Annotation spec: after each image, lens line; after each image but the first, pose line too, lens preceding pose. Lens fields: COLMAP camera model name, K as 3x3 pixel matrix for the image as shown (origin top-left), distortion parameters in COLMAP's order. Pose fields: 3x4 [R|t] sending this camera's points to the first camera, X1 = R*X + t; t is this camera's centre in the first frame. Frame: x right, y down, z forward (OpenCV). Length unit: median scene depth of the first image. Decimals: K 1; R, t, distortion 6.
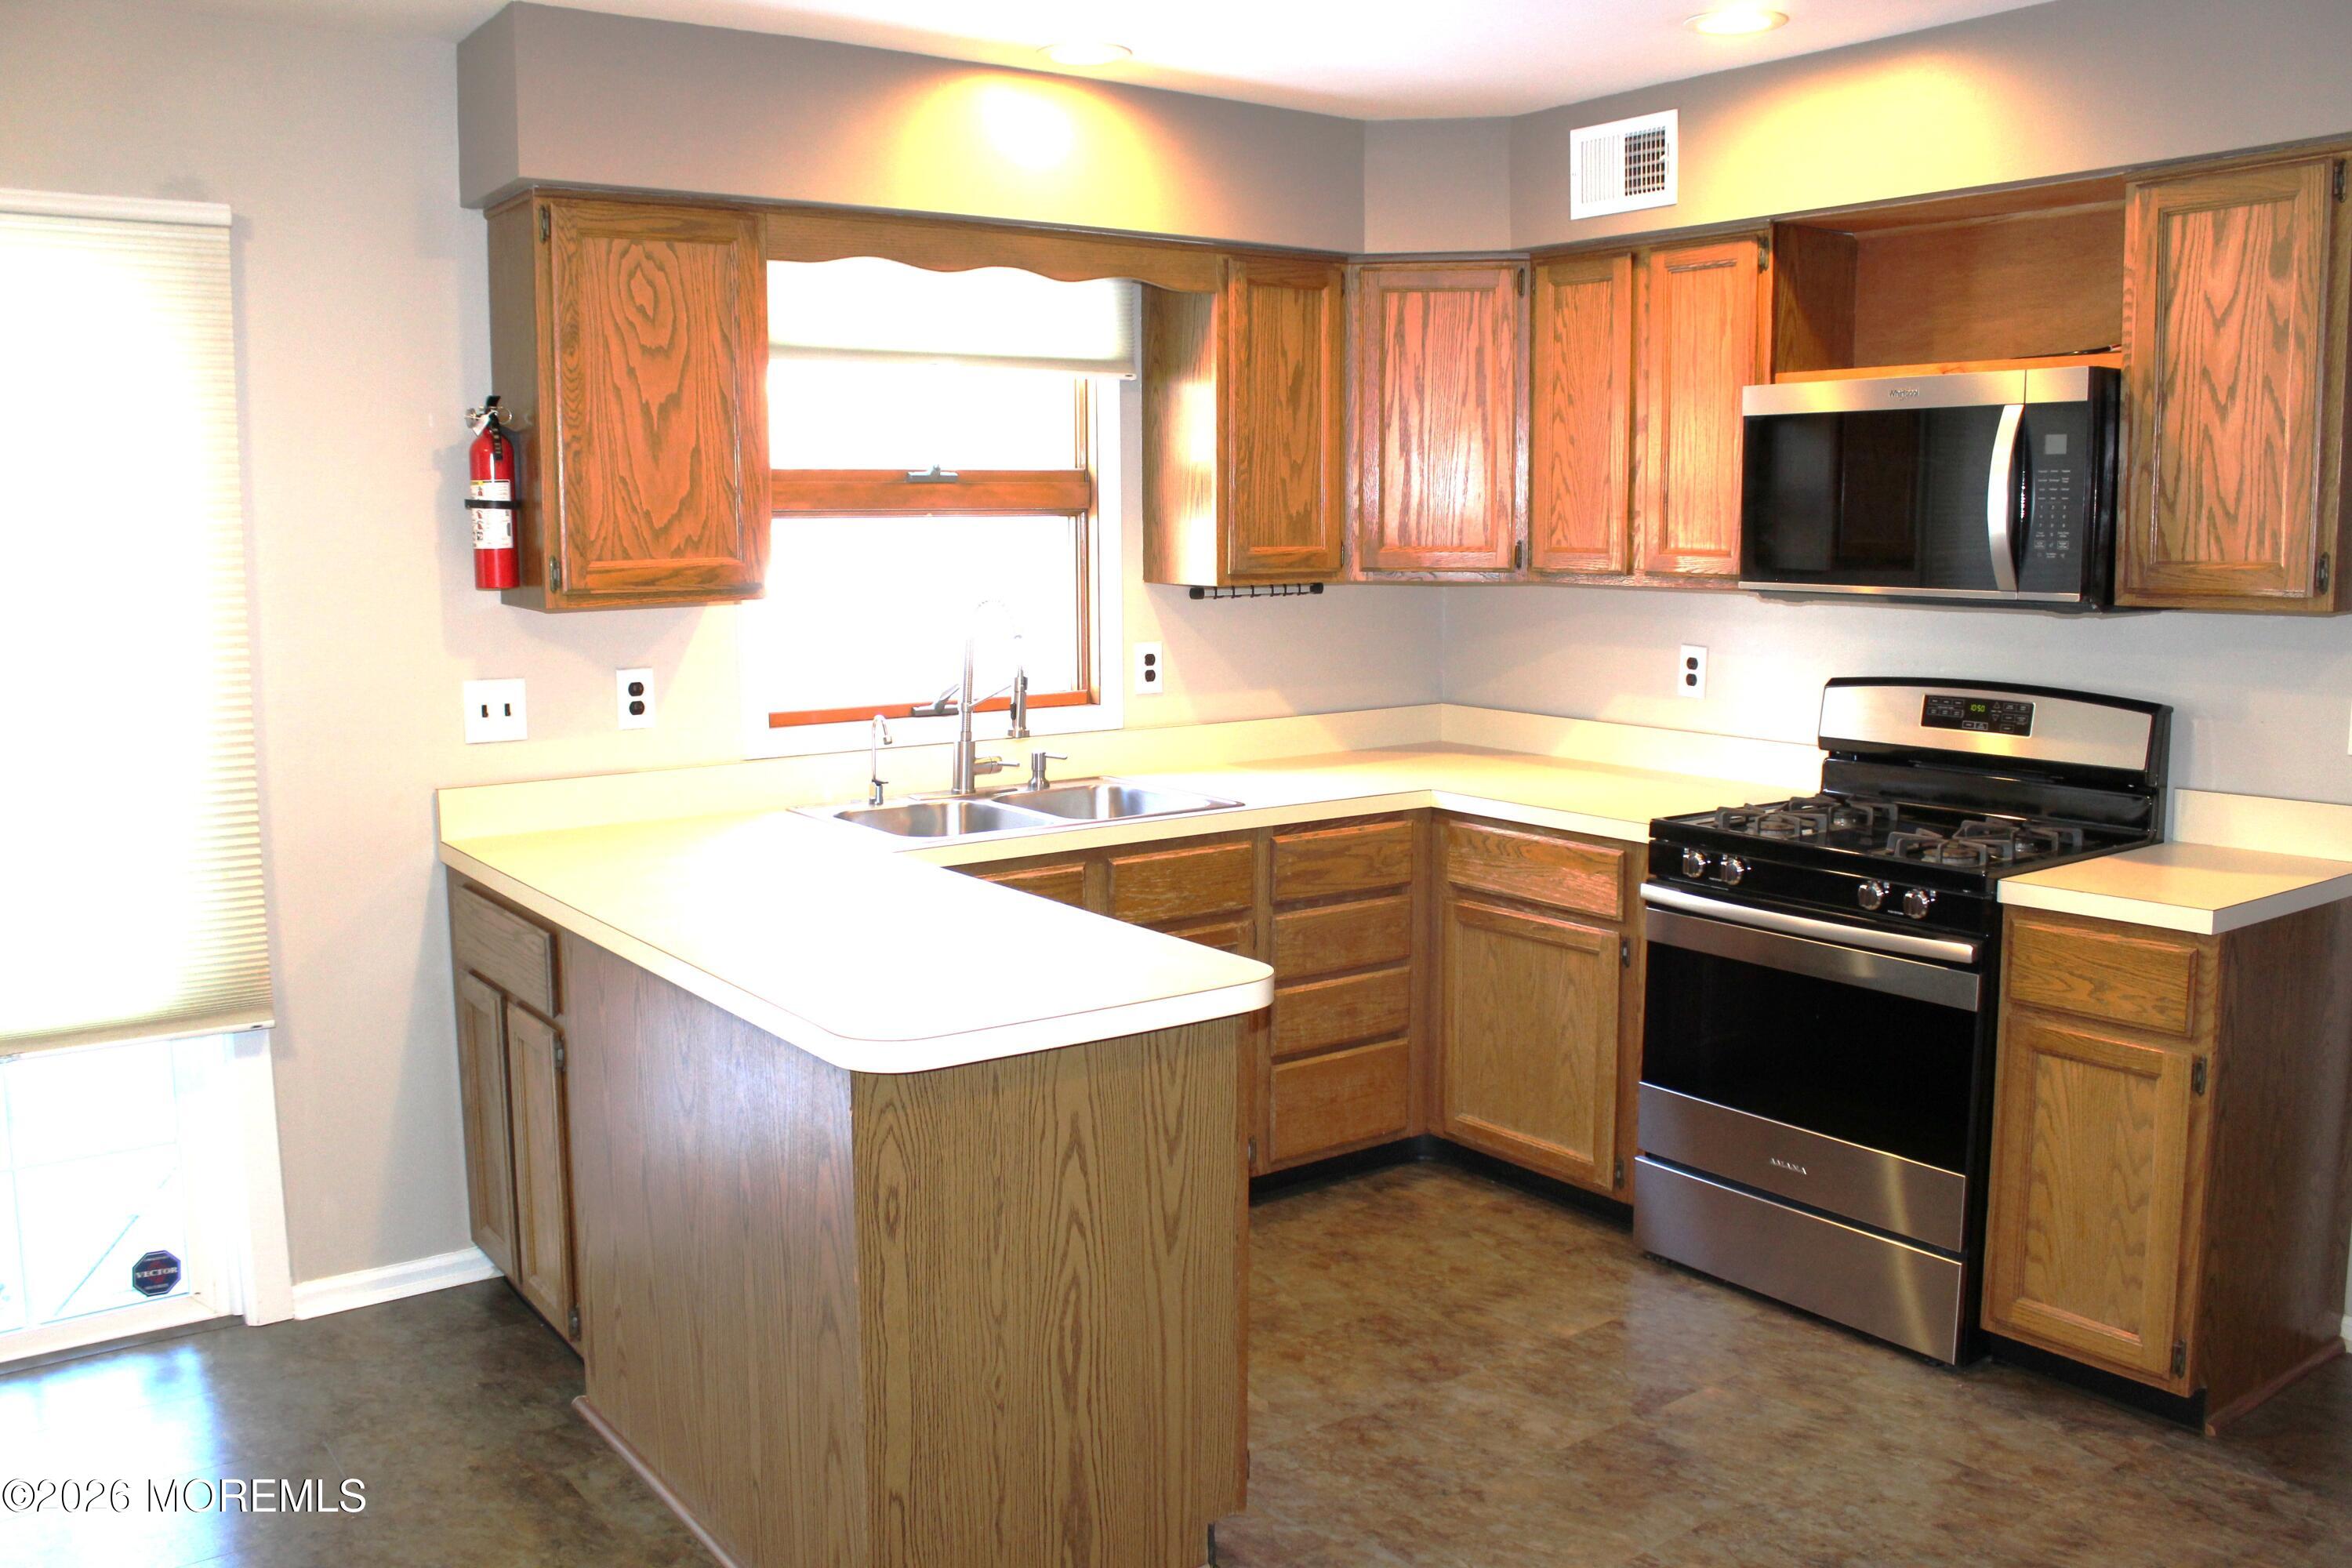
lens RADIAL K [[1957.2, 0, 1180.1], [0, 1957.2, 767.5], [0, 0, 1]] dist [-0.166416, 0.148303]
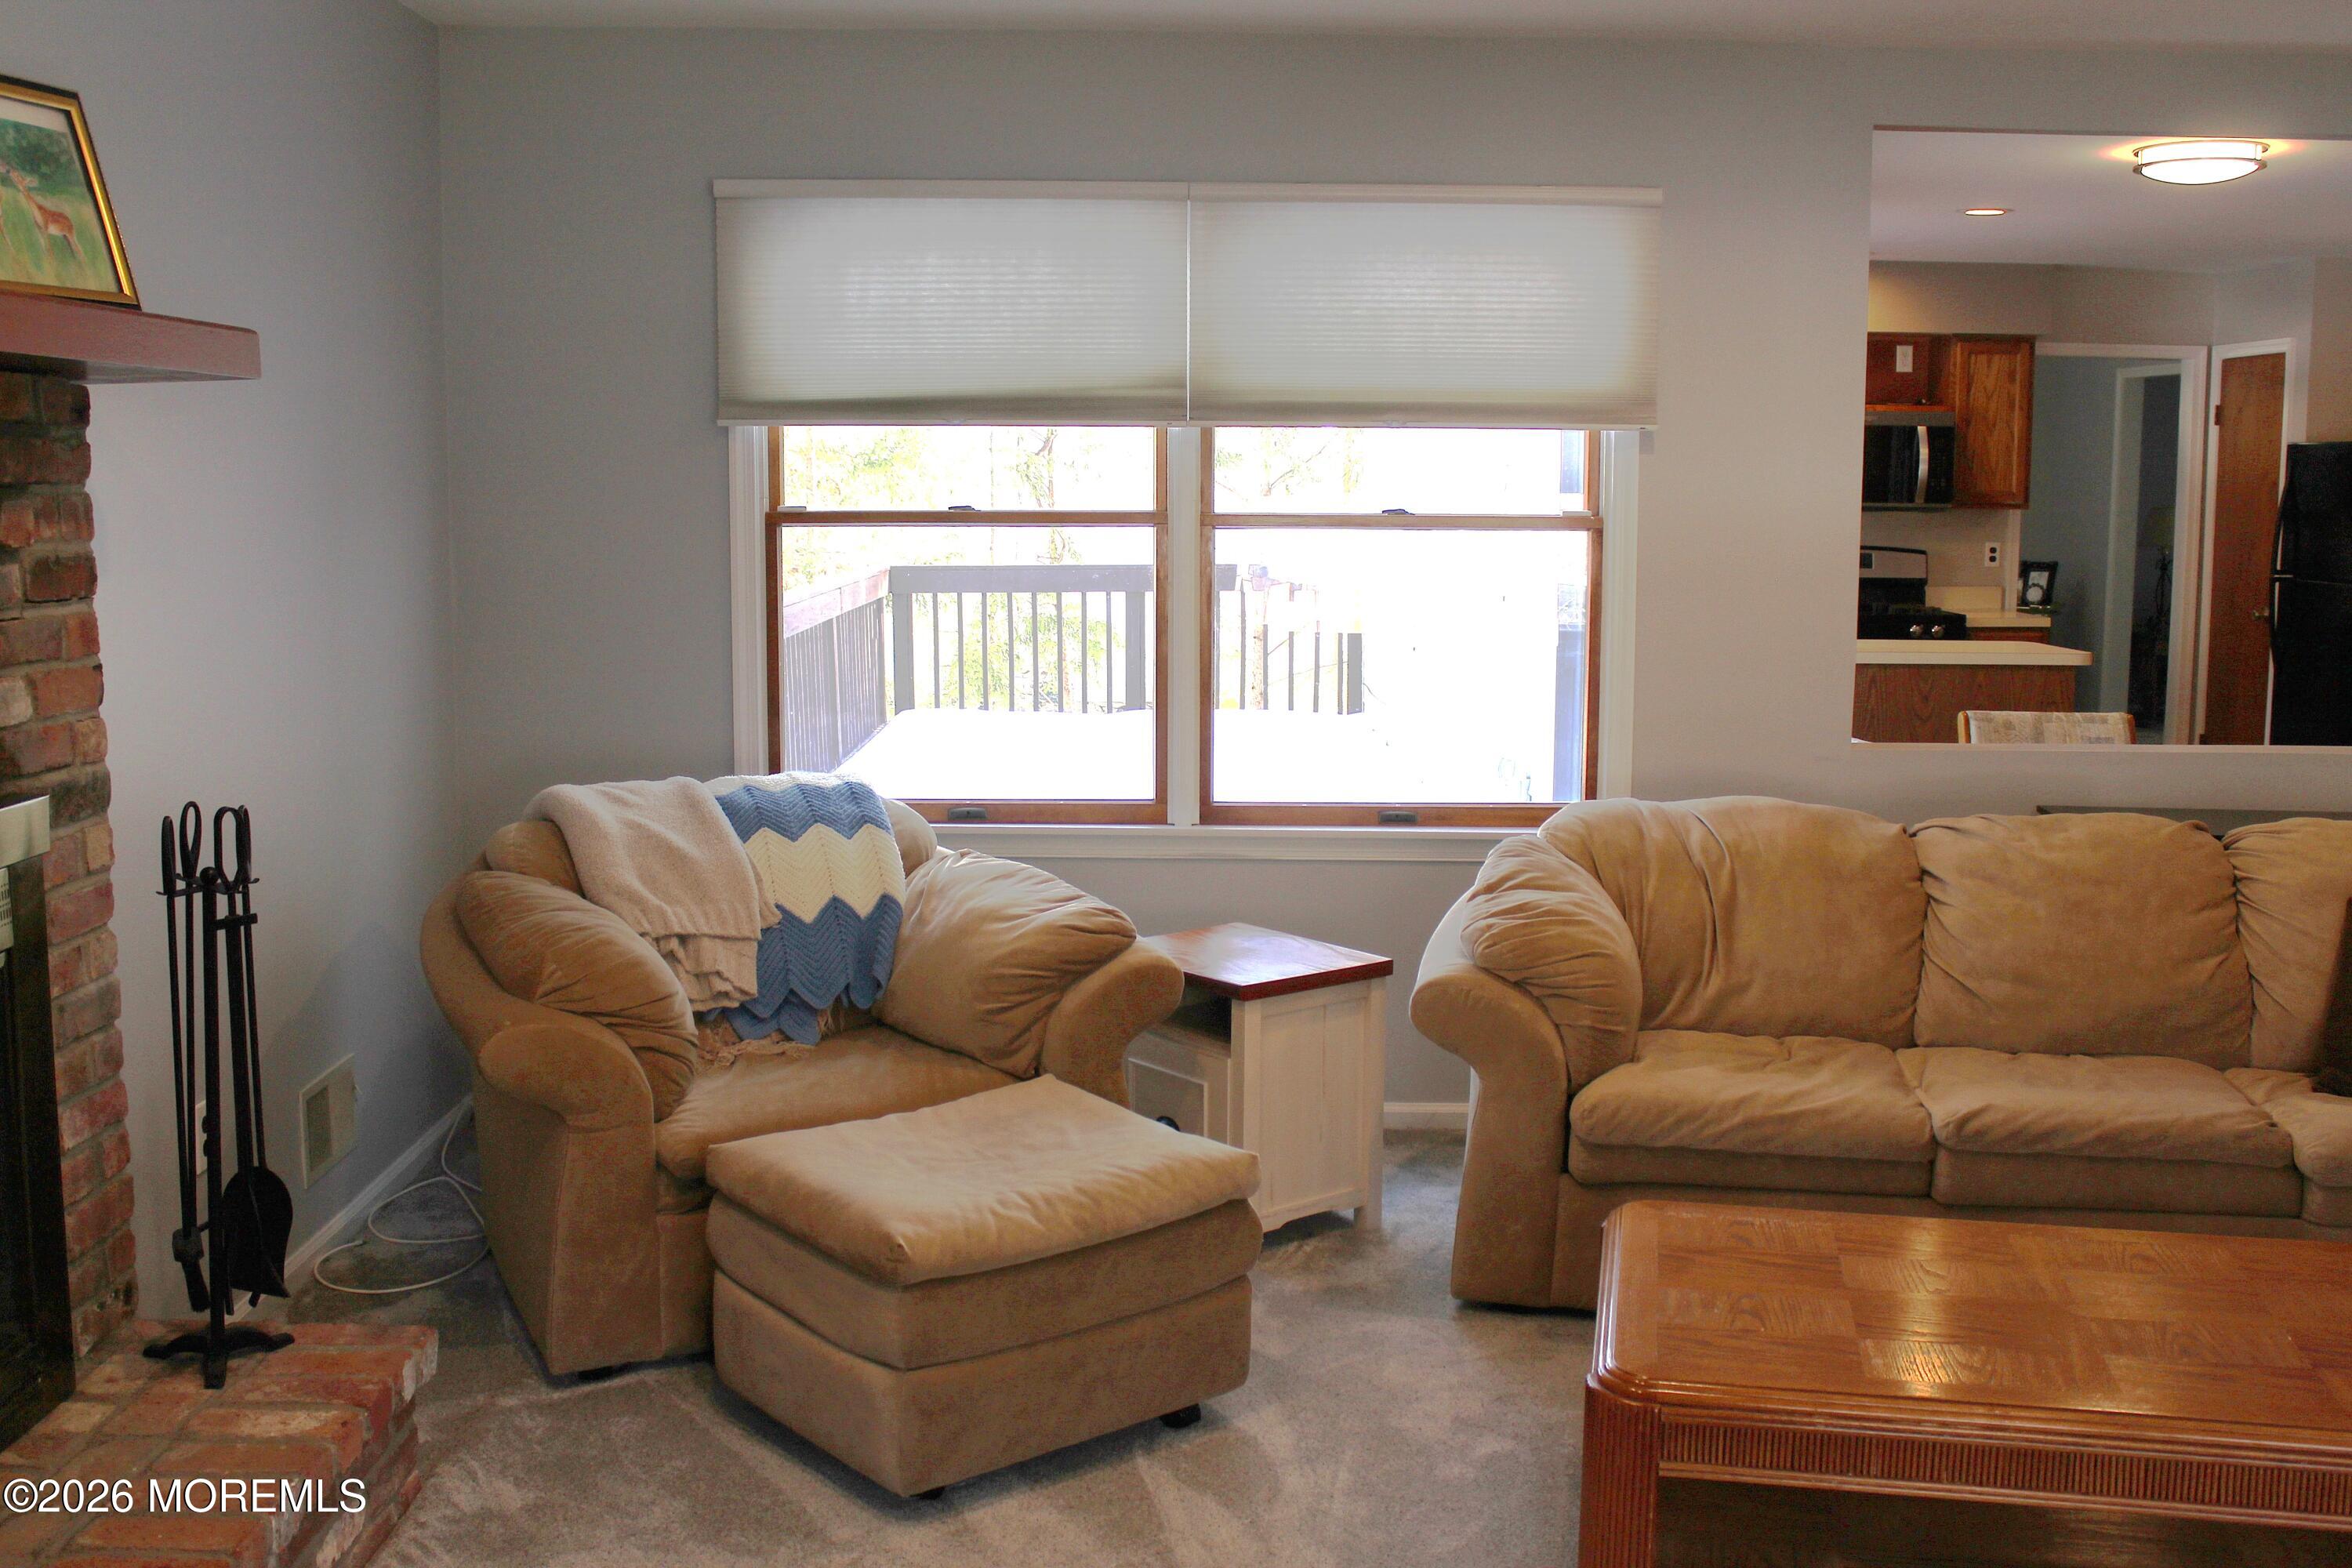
lens RADIAL K [[2334.4, 0, 1169.2], [0, 2334.4, 771.8], [0, 0, 1]] dist [-0.138863, 0.150404]
pose [[0.585260, -0.095333, 0.805222, -2.408783], [0.093880, 0.994353, 0.049490, 0.011047], [-0.805392, 0.046629, 0.590905, 0.061863]]
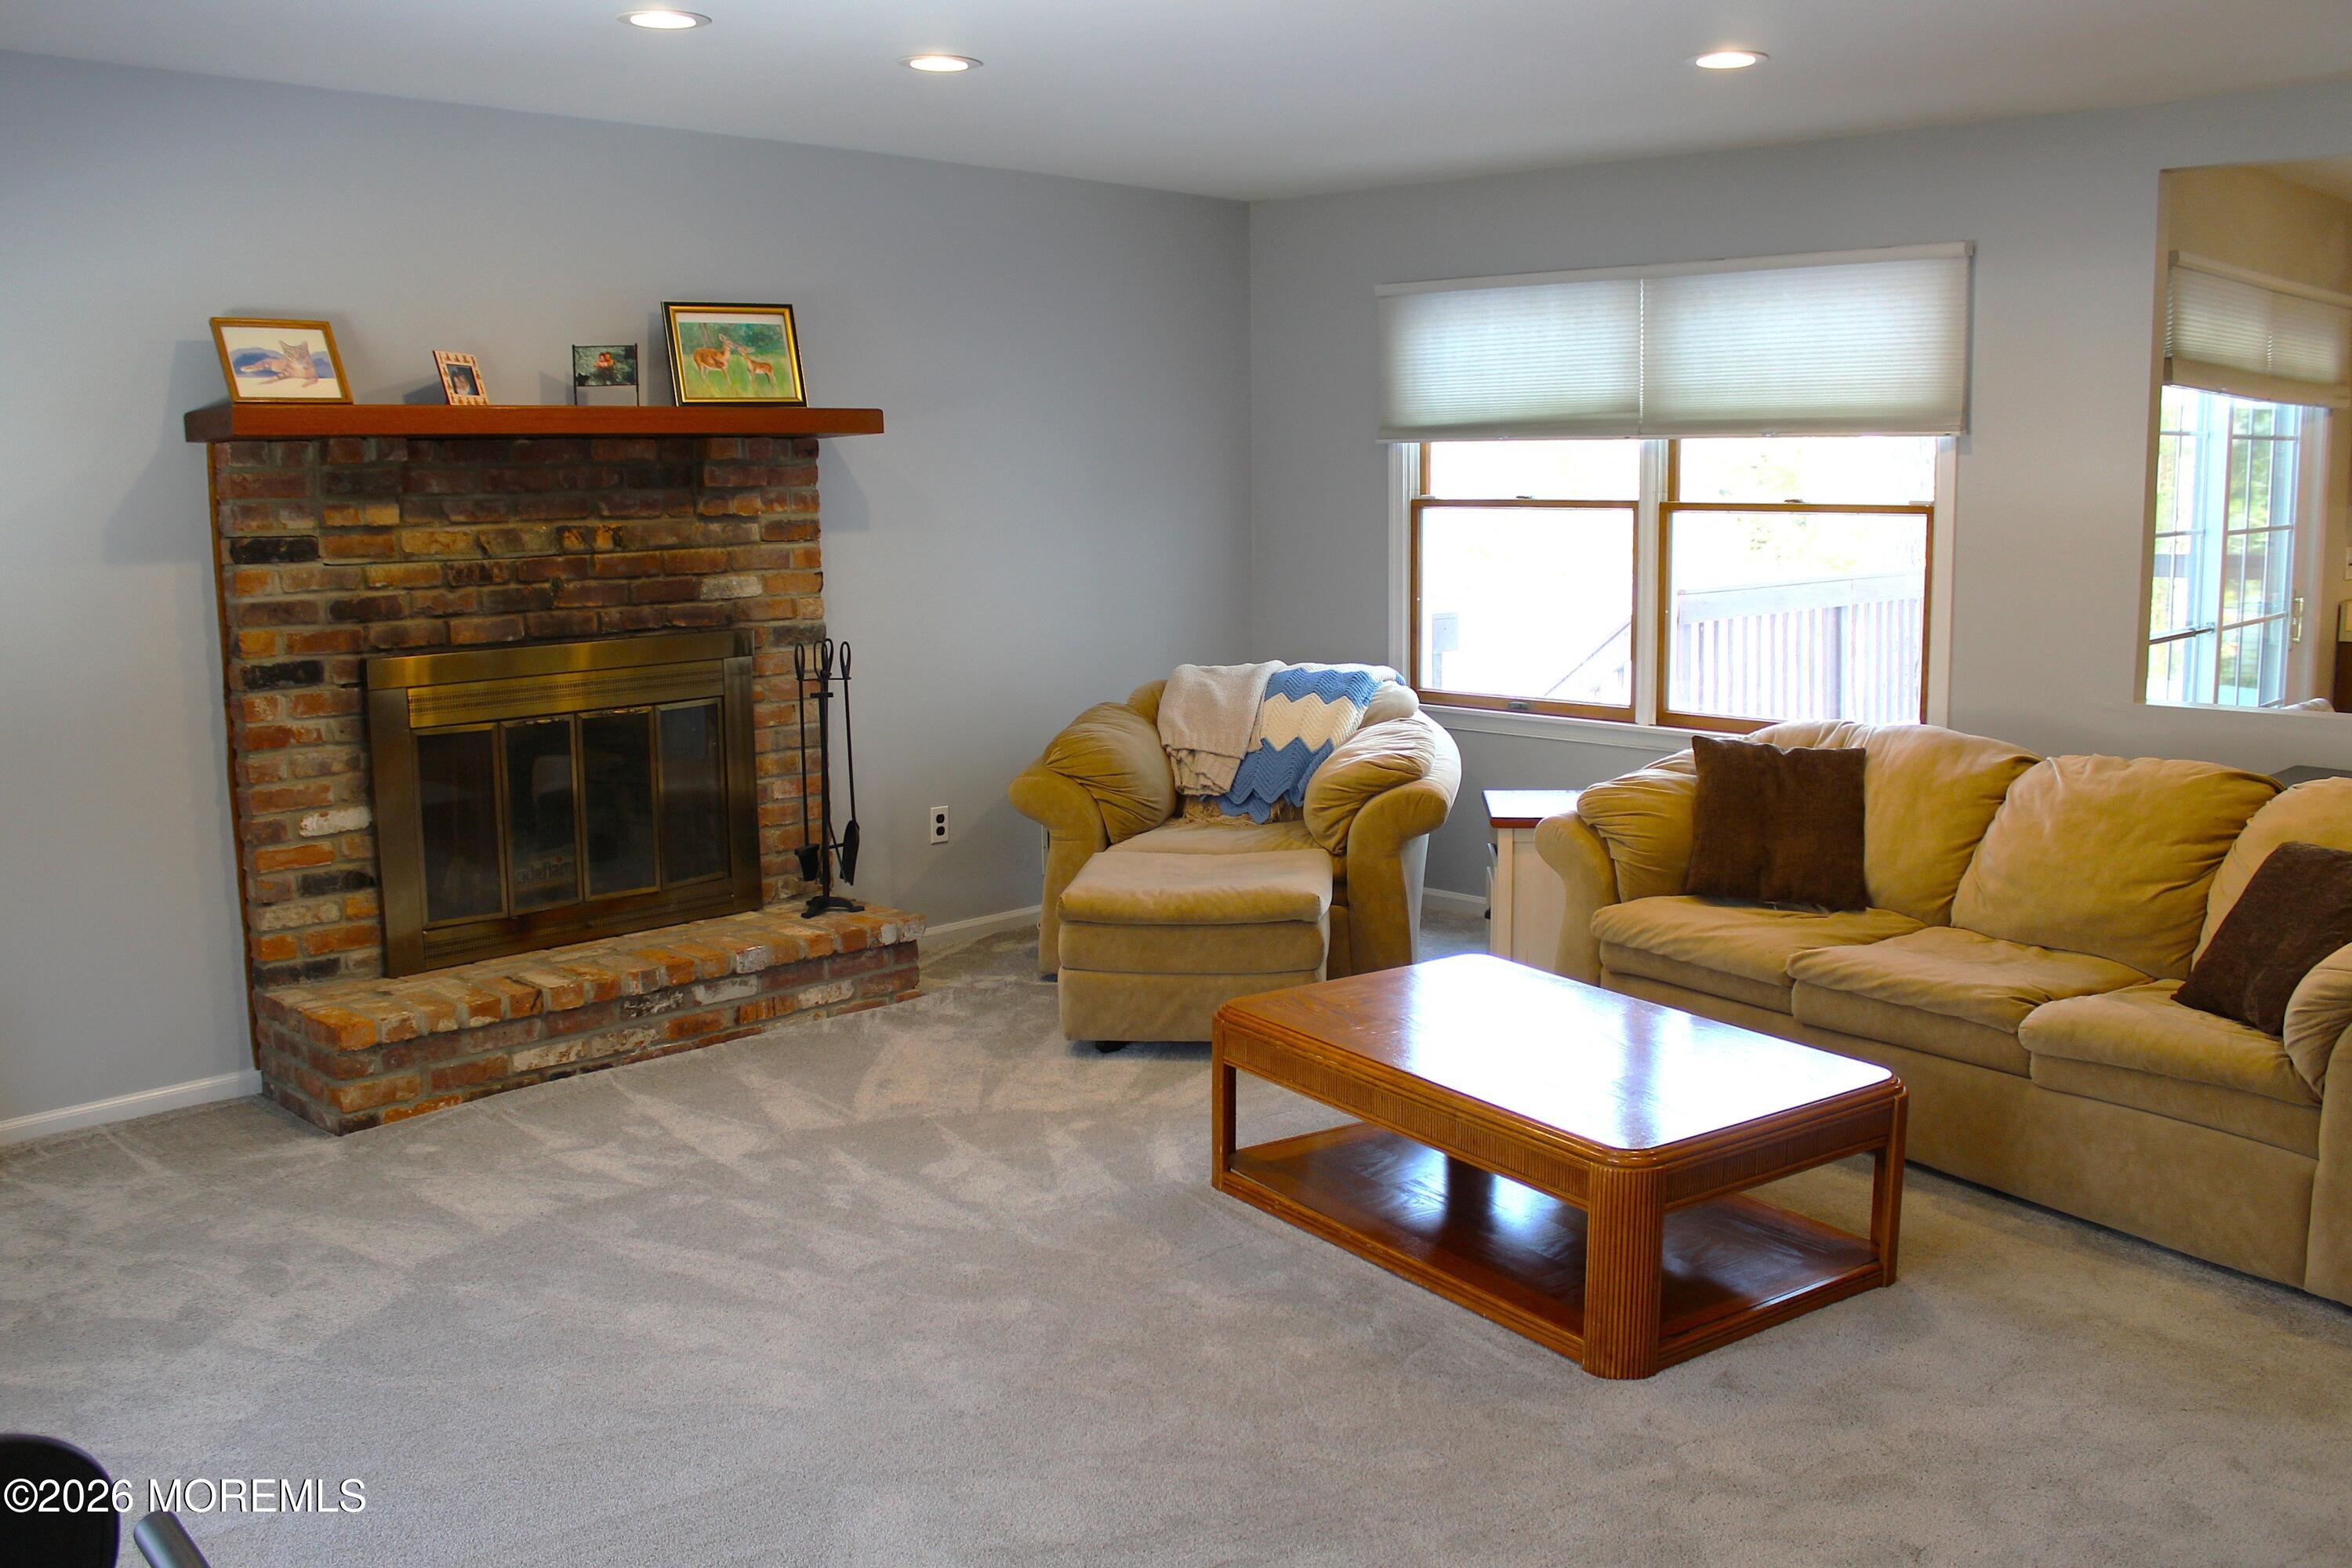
lens RADIAL K [[1987.2, 0, 1173.1], [0, 1987.2, 772.0], [0, 0, 1]] dist [-0.166965, 0.144893]
pose [[0.985243, -0.032167, 0.168109, -1.929590], [0.028584, 0.999311, 0.023689, 0.105604], [-0.168755, -0.018534, 0.985484, -0.704221]]
